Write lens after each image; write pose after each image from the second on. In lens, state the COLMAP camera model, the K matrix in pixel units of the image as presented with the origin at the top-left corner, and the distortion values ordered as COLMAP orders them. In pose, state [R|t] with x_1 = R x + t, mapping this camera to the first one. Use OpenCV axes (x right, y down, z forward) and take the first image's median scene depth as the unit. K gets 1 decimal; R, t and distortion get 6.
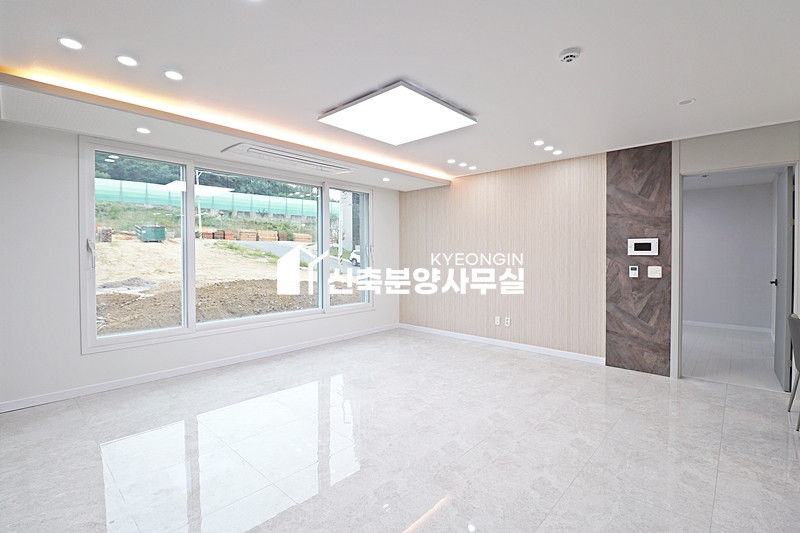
lens RADIAL K [[372.1, 0, 408.6], [0, 372.1, 258.8], [0, 0, 1]] dist [-0.009680, -0.007403]
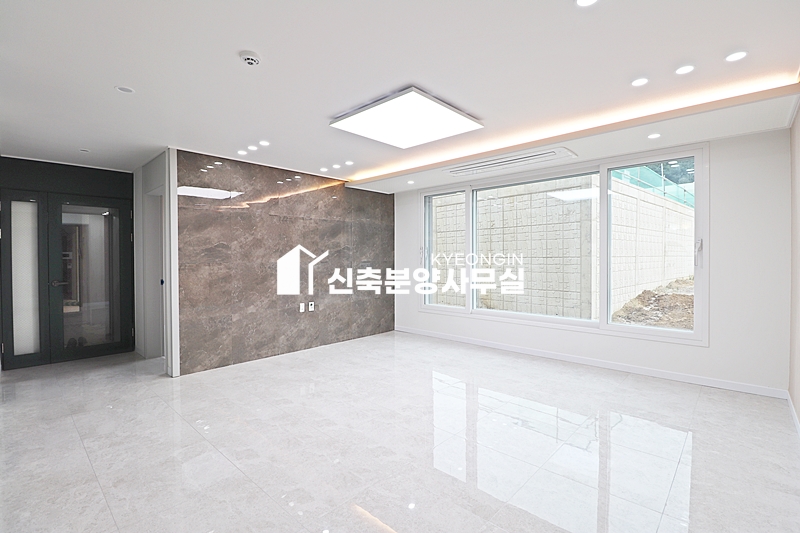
lens RADIAL K [[372.1, 0, 395.4], [0, 372.1, 265.3], [0, 0, 1]] dist [-0.009680, -0.007403]
pose [[-0.025583, 0.024363, -0.999376, 1.007927], [-0.013859, 0.999598, 0.024723, -0.009548], [0.999577, 0.014482, -0.025235, 0.998623]]
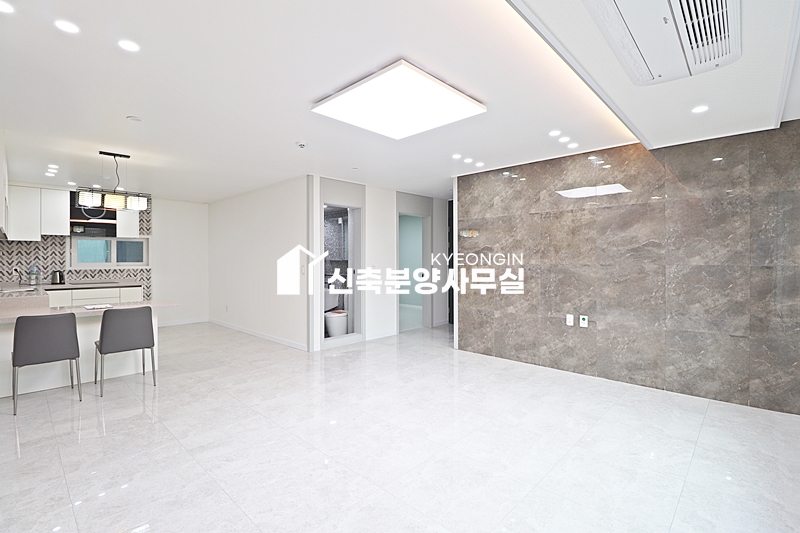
lens RADIAL K [[372.1, 0, 399.3], [0, 372.1, 259.1], [0, 0, 1]] dist [-0.009680, -0.007403]
pose [[-0.999204, 0.006458, 0.039369, -0.063961], [0.007116, 0.999837, 0.016600, -0.023117], [-0.039256, 0.016867, -0.999087, 1.917073]]
